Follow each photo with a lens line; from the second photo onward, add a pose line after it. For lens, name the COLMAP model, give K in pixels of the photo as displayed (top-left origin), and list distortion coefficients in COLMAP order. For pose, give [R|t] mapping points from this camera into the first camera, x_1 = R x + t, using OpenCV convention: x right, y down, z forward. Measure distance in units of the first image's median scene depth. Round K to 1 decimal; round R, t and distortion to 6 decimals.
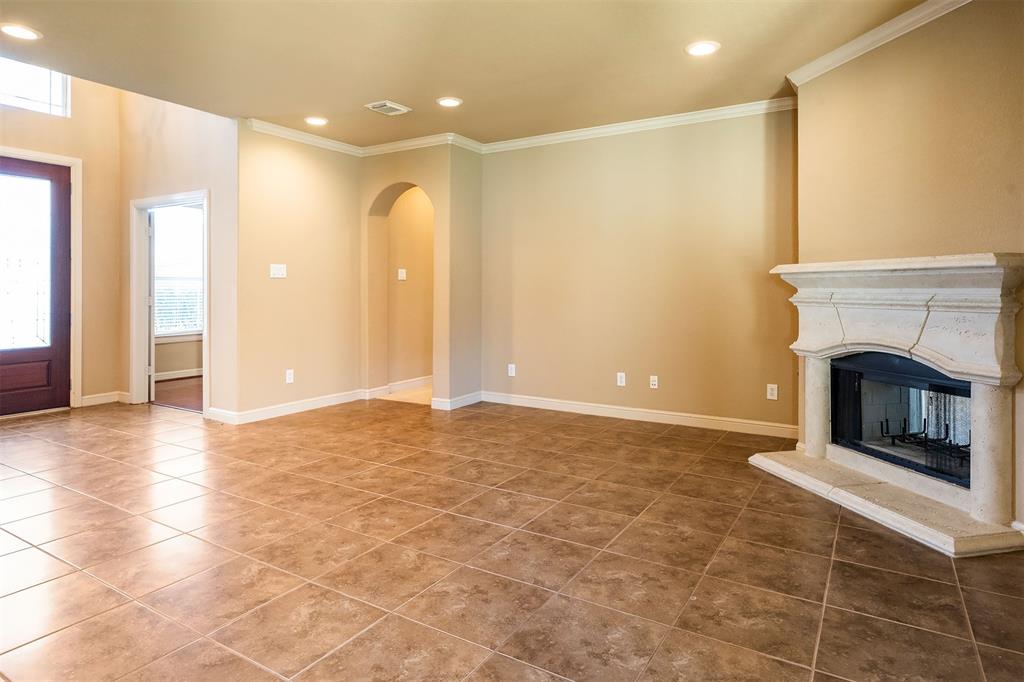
lens RADIAL K [[592.4, 0, 515.4], [0, 592.4, 335.2], [0, 0, 1]] dist [-0.000189, -0.000204]
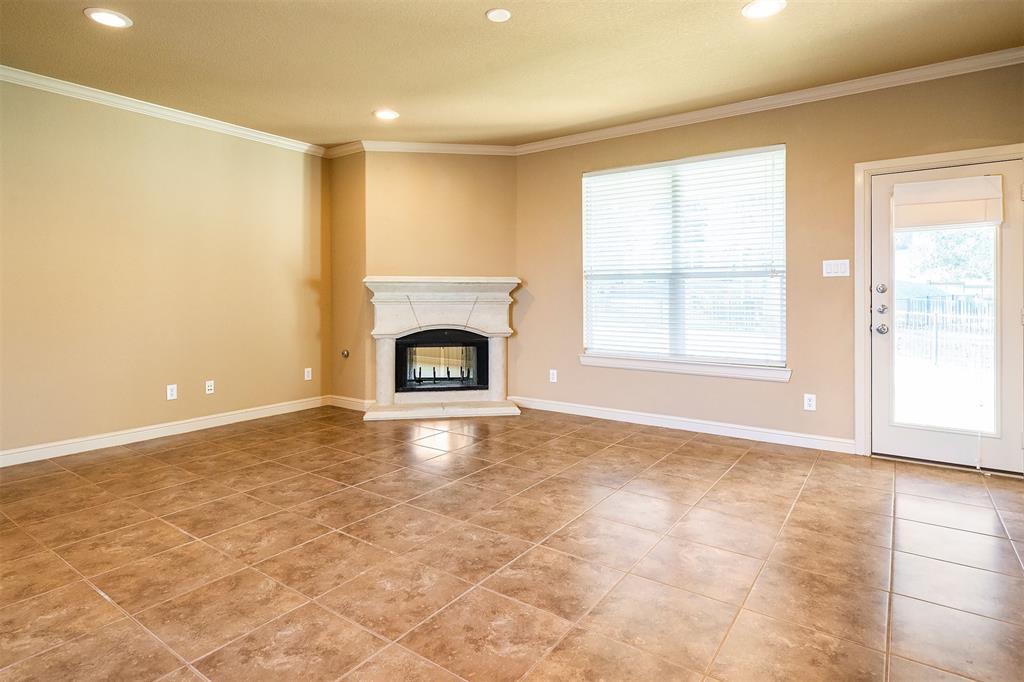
lens RADIAL K [[545.2, 0, 508.3], [0, 545.2, 339.7], [0, 0, 1]] dist [0.004082, 0.000080]
pose [[0.071053, -0.079927, 0.994265, -1.022547], [0.077275, 0.994230, 0.074402, -0.046440], [-0.994475, 0.071546, 0.076819, 0.706102]]
